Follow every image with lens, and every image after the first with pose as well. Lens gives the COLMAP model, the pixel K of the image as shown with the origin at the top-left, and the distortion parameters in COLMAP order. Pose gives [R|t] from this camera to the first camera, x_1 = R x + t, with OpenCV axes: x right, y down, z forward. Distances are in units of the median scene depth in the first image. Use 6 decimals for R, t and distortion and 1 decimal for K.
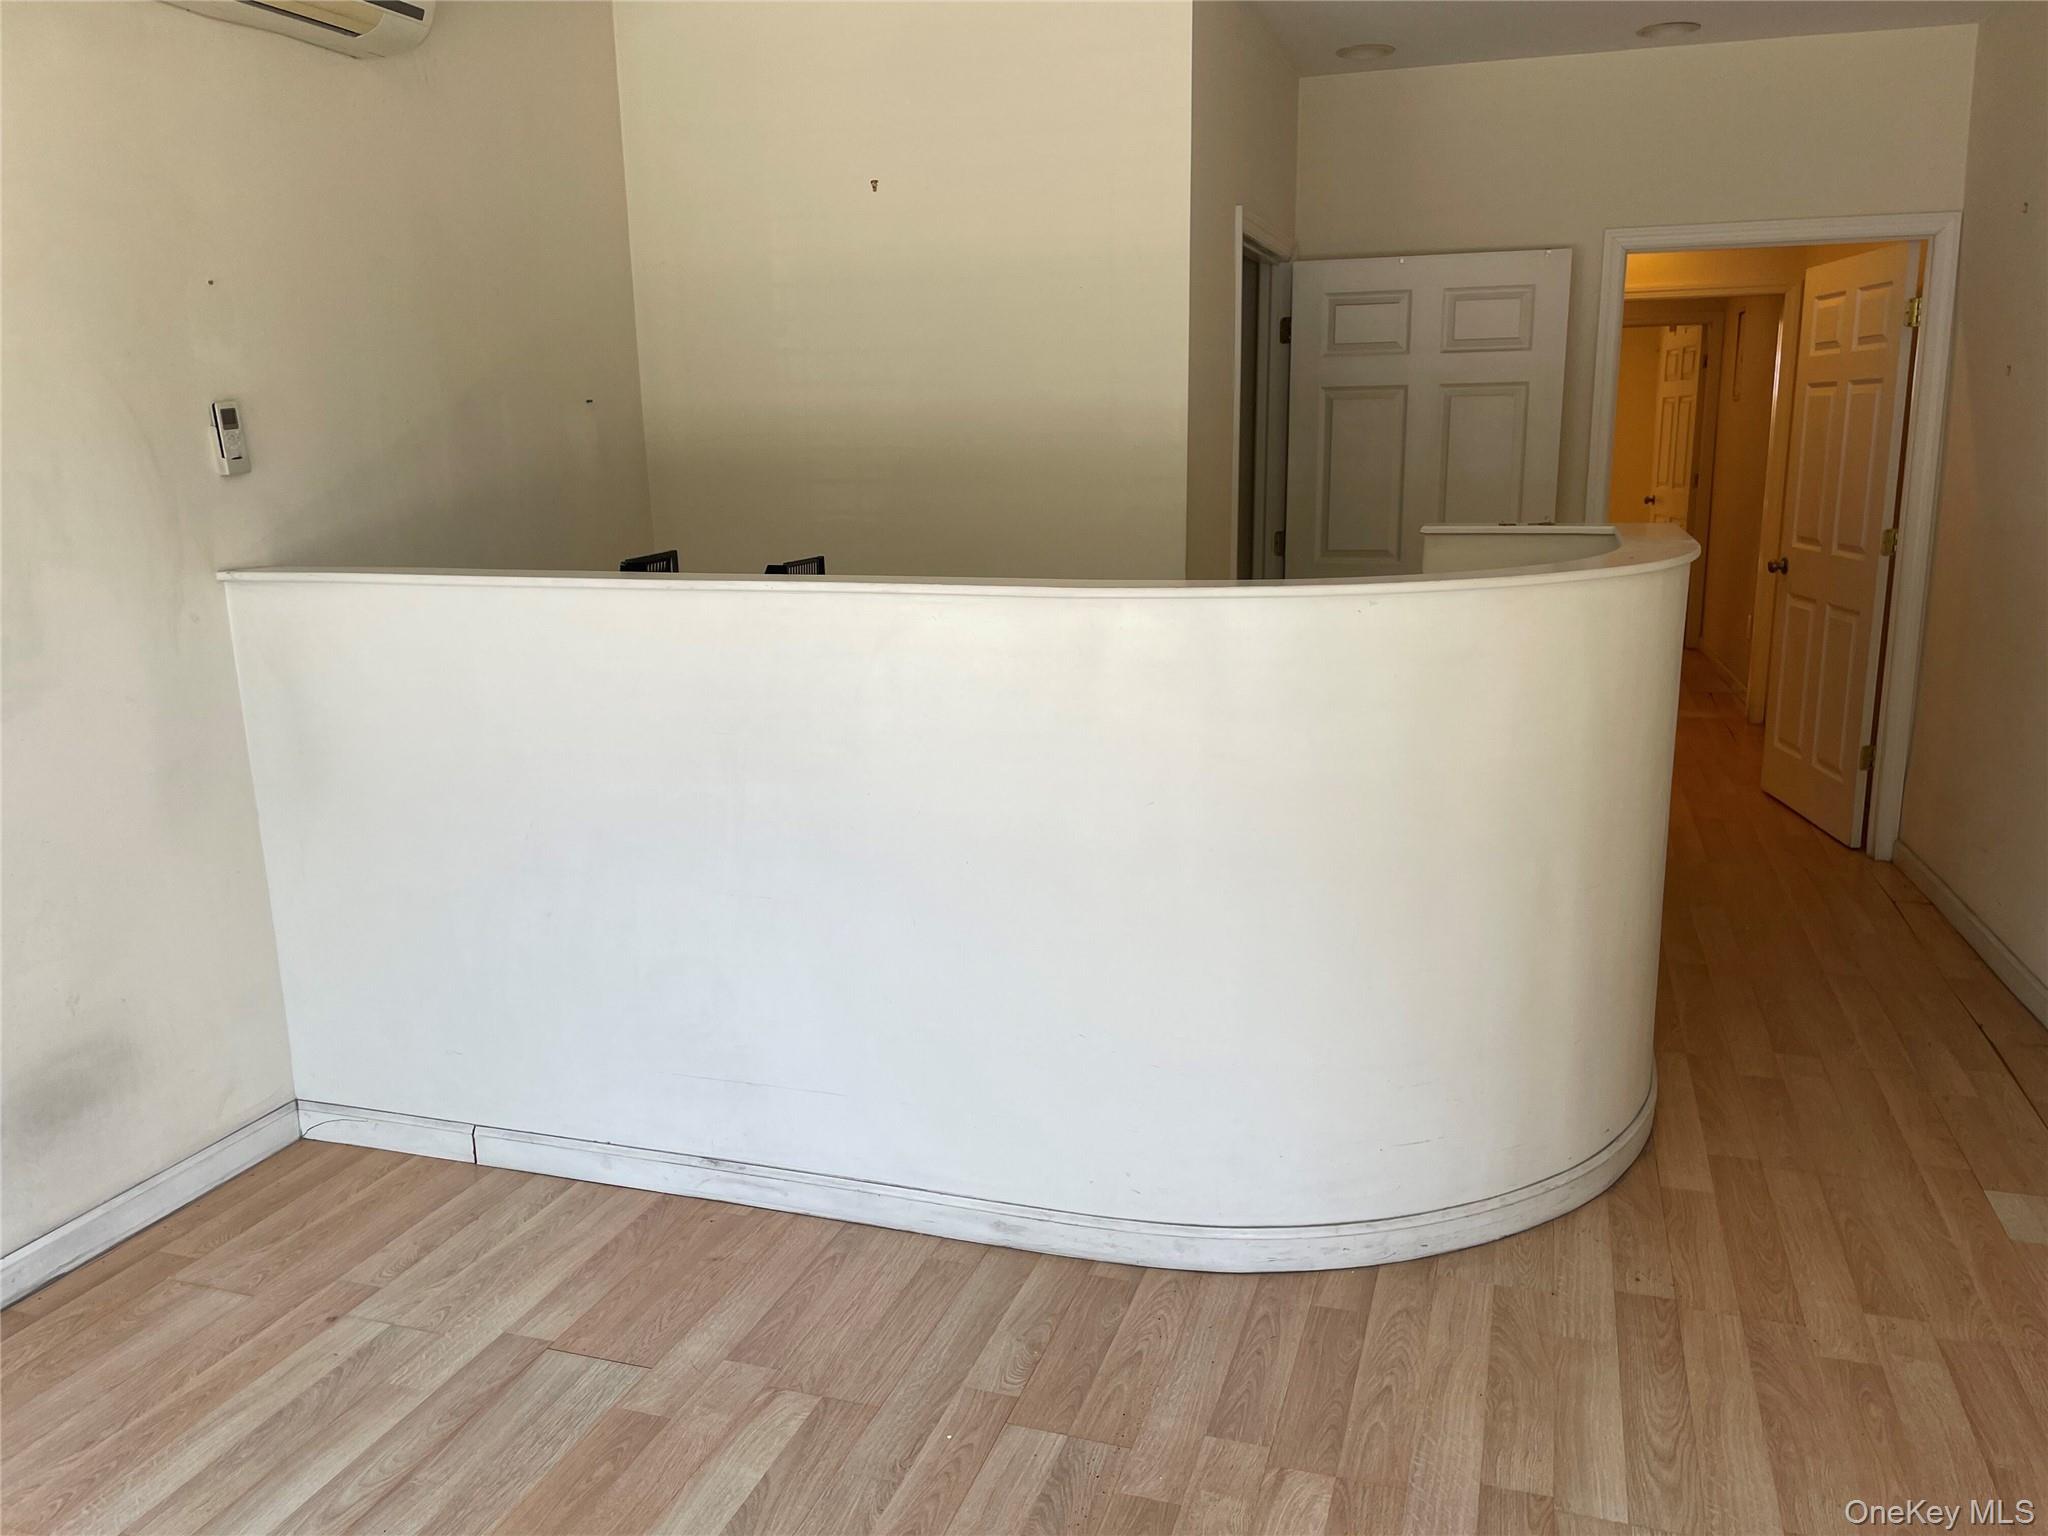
lens RADIAL K [[1537.6, 0, 1021.2], [0, 1537.6, 786.2], [0, 0, 1]] dist [0.058366, -0.085420]
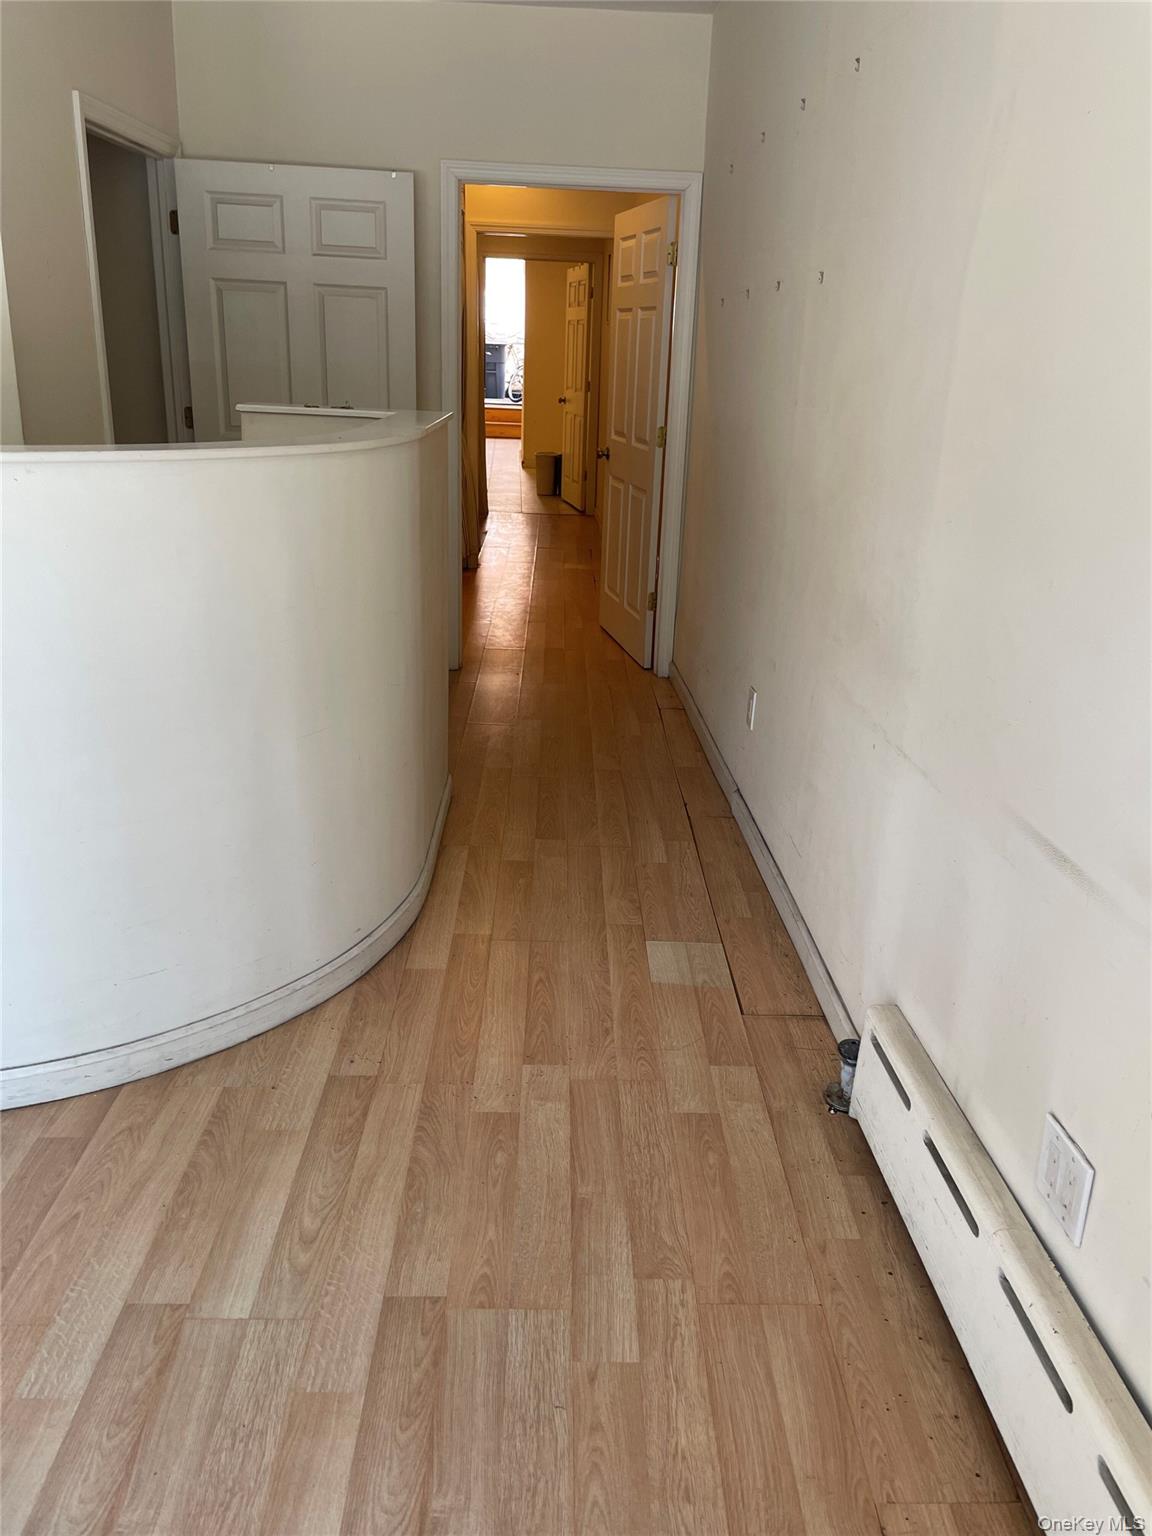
lens RADIAL K [[1153.2, 0, 586.1], [0, 1153.2, 764.6], [0, 0, 1]] dist [0.058366, -0.085420]
pose [[0.936986, -0.066203, 0.343038, 0.229934], [0.022153, 0.991165, 0.130775, -0.016493], [-0.348665, -0.114934, 0.930174, 0.114652]]
